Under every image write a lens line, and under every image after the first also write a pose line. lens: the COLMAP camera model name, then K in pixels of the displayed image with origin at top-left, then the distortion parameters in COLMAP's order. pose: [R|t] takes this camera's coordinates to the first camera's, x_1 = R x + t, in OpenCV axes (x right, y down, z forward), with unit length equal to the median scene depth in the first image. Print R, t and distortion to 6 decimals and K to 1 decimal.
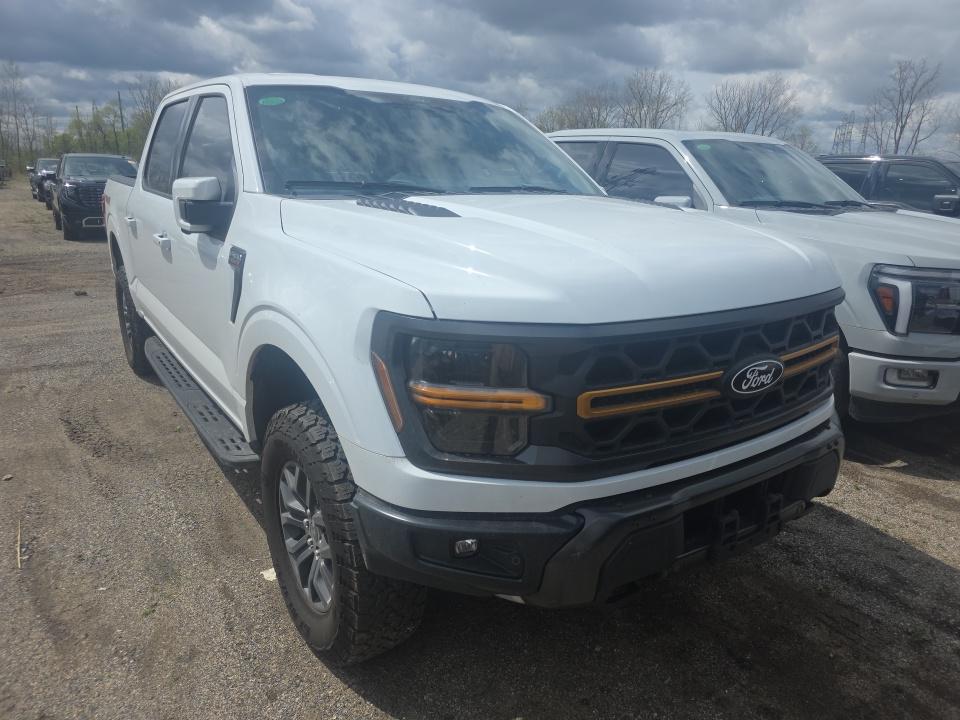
lens RADIAL K [[638.9, 0, 489.7], [0, 638.9, 365.5], [0, 0, 1]] dist [0.041255, -0.035747]
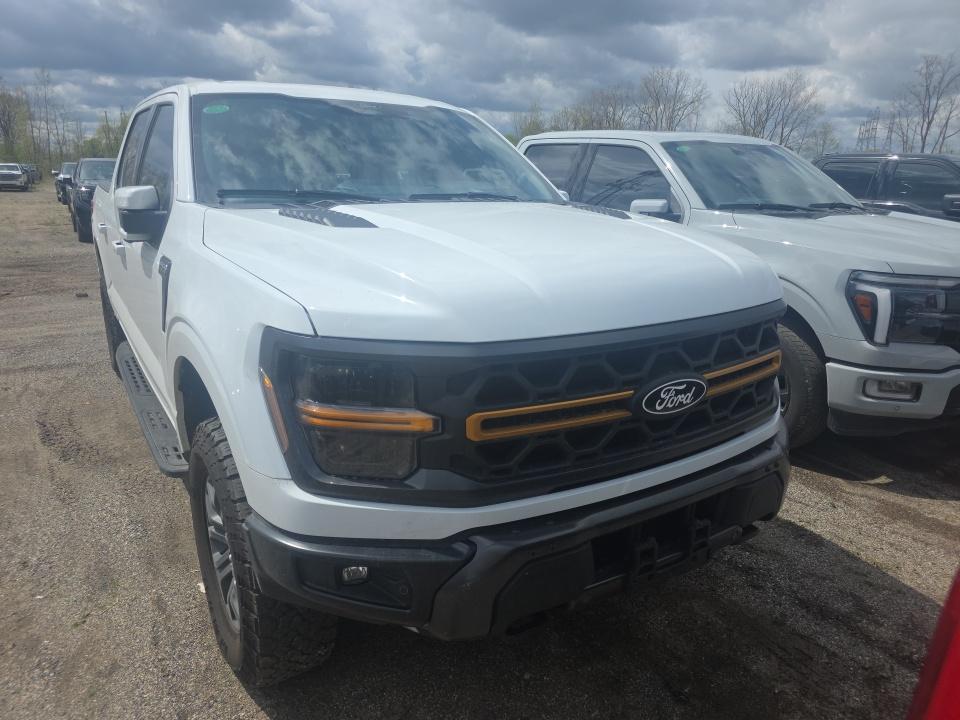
lens RADIAL K [[638.9, 0, 475.8], [0, 638.9, 354.3], [0, 0, 1]] dist [0.041255, -0.035747]
pose [[0.998723, 0.006980, -0.050032, 0.122308], [-0.007756, 0.999853, -0.015322, -0.019821], [0.049918, 0.015691, 0.998630, 0.030714]]
